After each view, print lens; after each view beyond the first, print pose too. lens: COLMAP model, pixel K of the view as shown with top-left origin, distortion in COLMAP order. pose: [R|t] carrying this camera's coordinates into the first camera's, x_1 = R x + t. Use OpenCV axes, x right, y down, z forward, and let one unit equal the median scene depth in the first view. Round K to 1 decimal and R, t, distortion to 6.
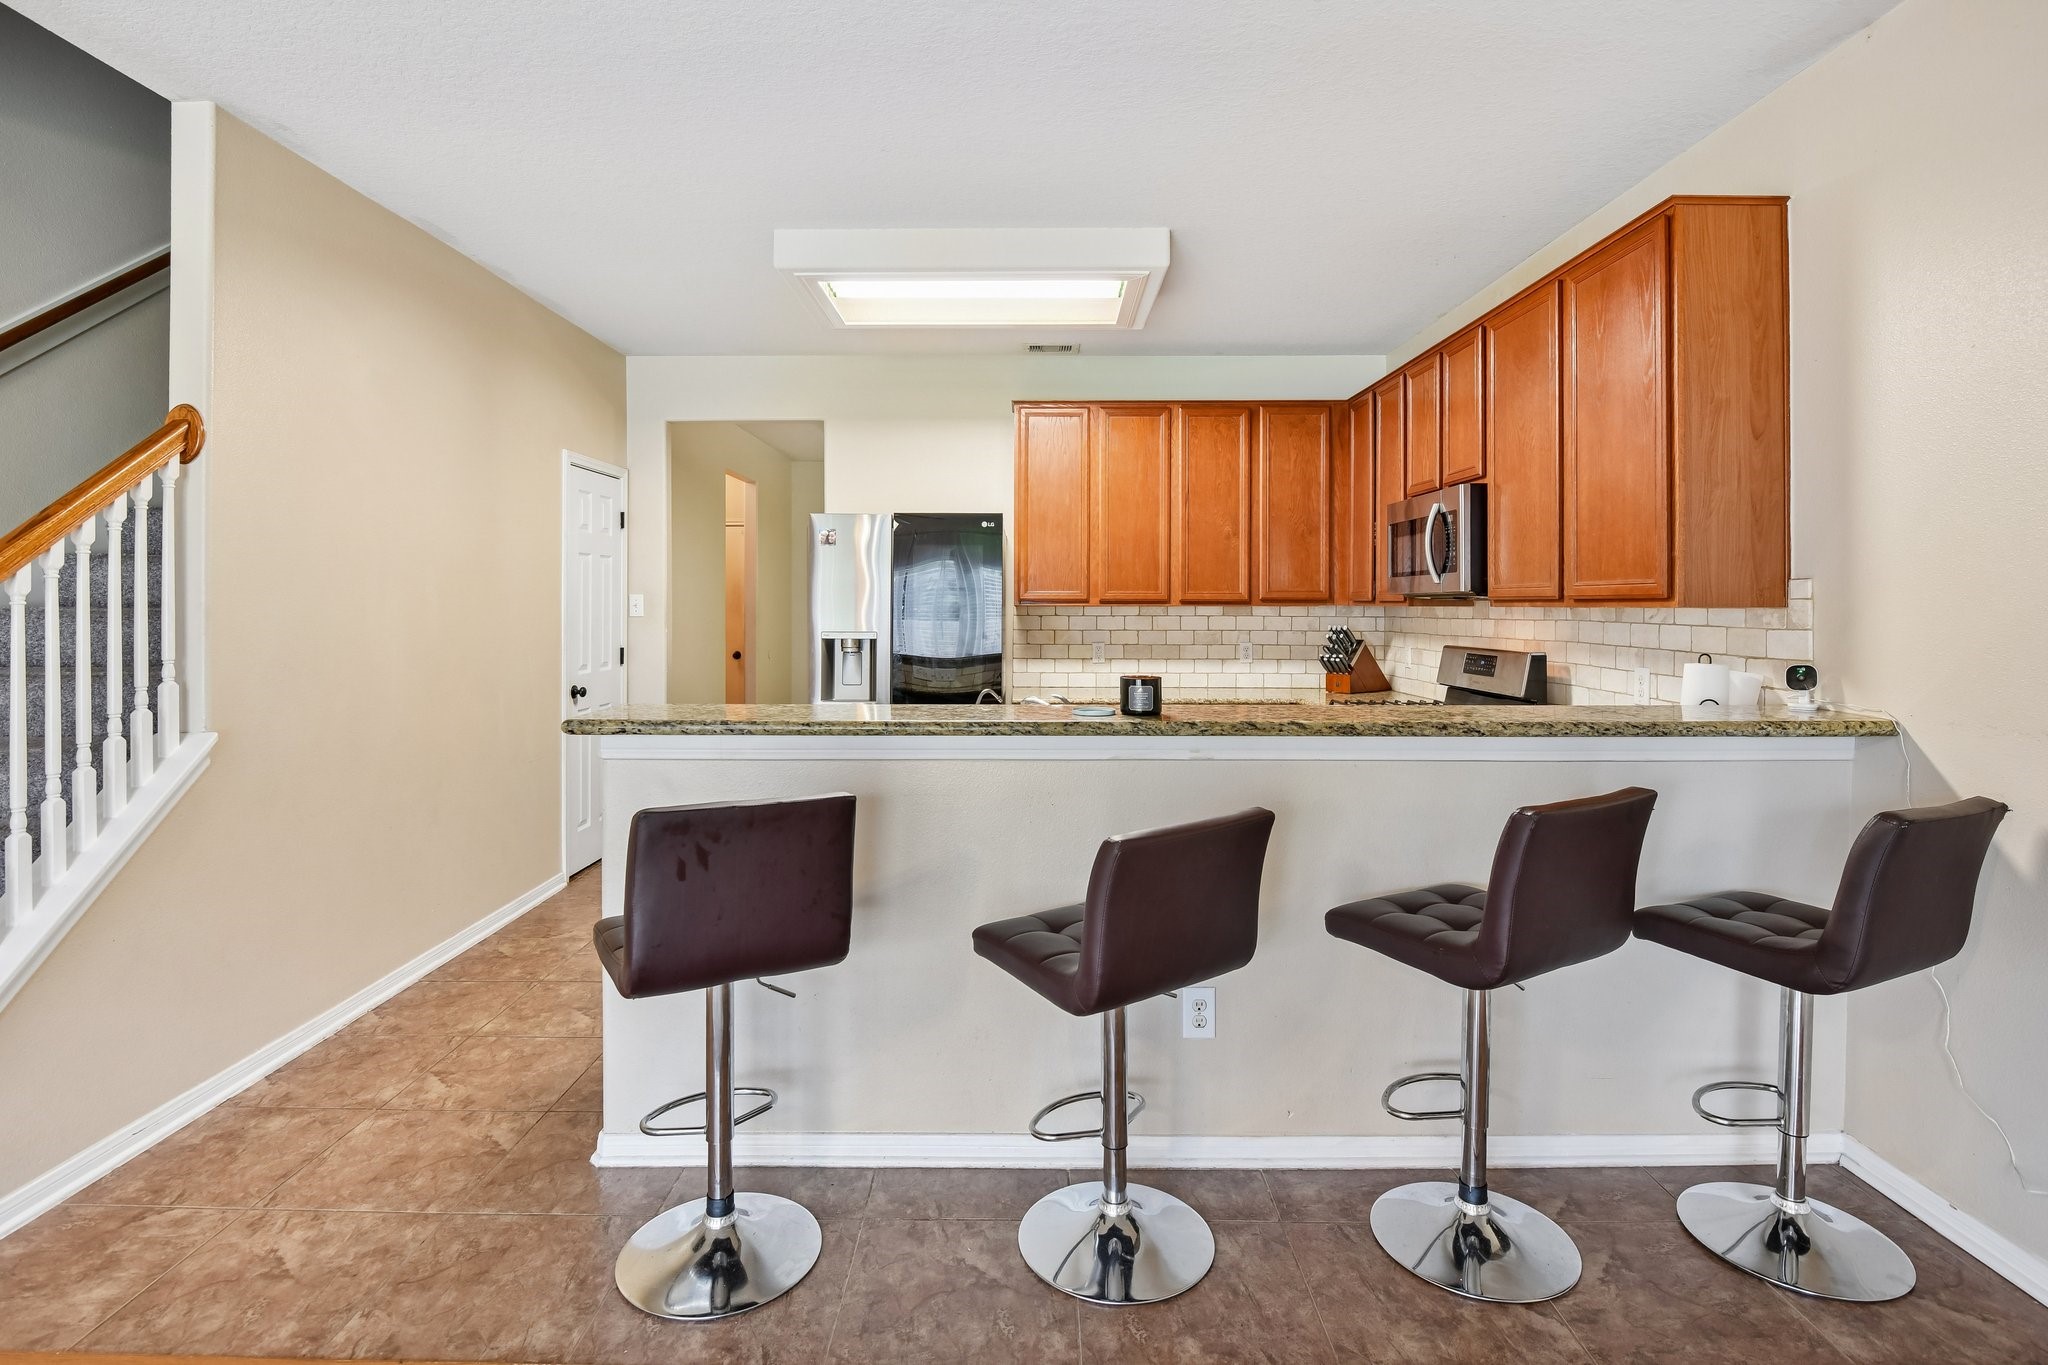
lens RADIAL K [[1005.7, 0, 1019.4], [0, 1005.7, 606.7], [0, 0, 1]] dist [-0.015315, -0.000604]
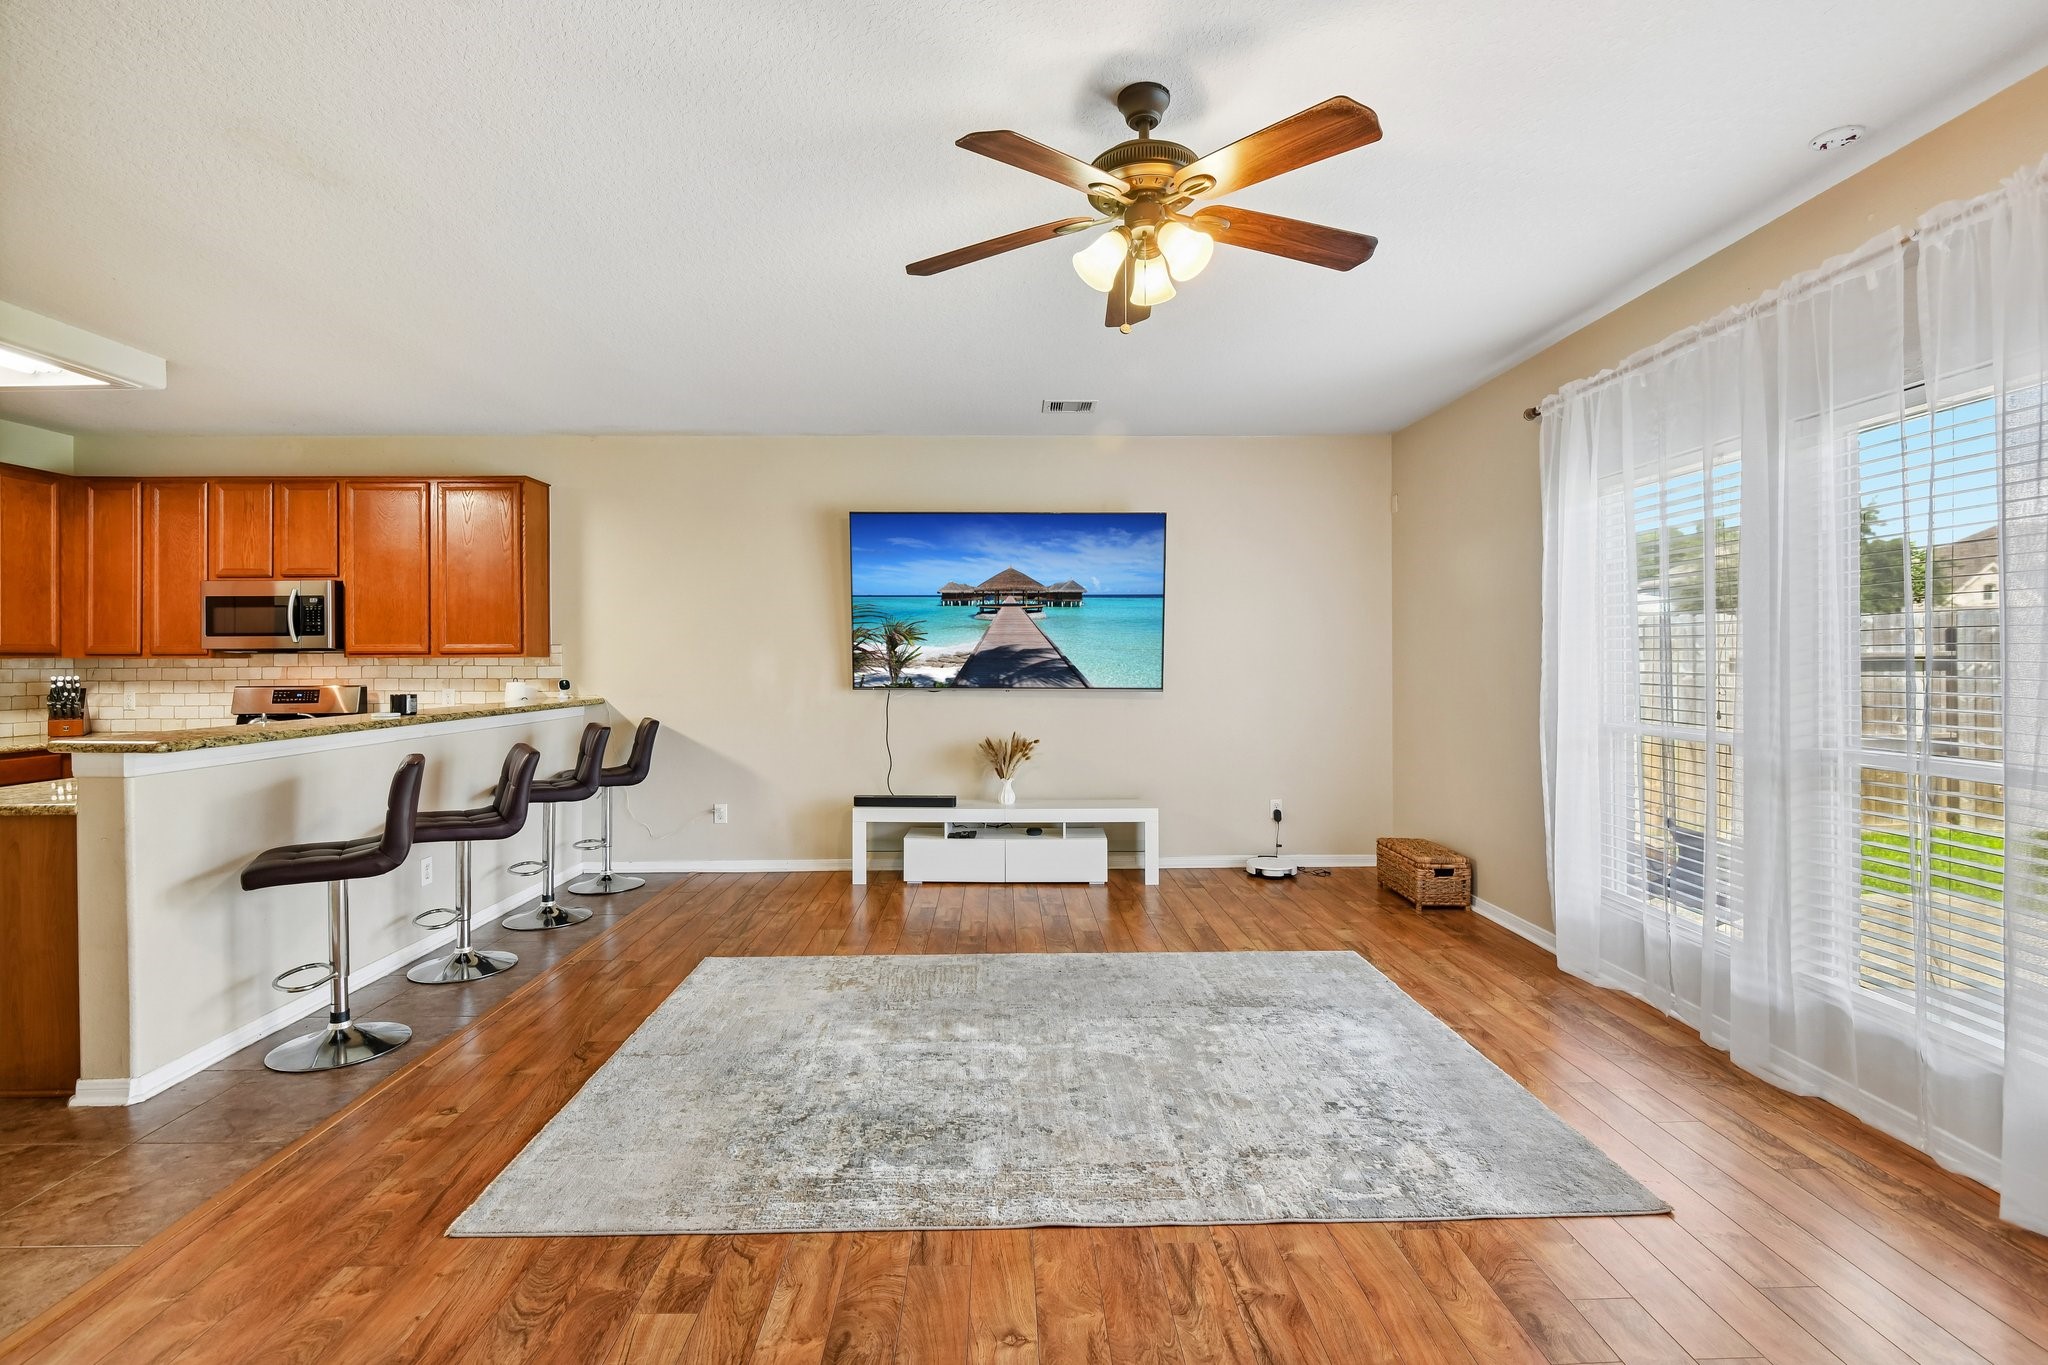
lens RADIAL K [[930.7, 0, 1020.6], [0, 930.7, 660.5], [0, 0, 1]] dist [-0.002229, -0.000507]
pose [[-0.027134, -0.002388, 0.999629, -1.327349], [0.005583, 0.999981, 0.002541, 0.009036], [-0.999616, 0.005650, -0.027121, -0.058379]]
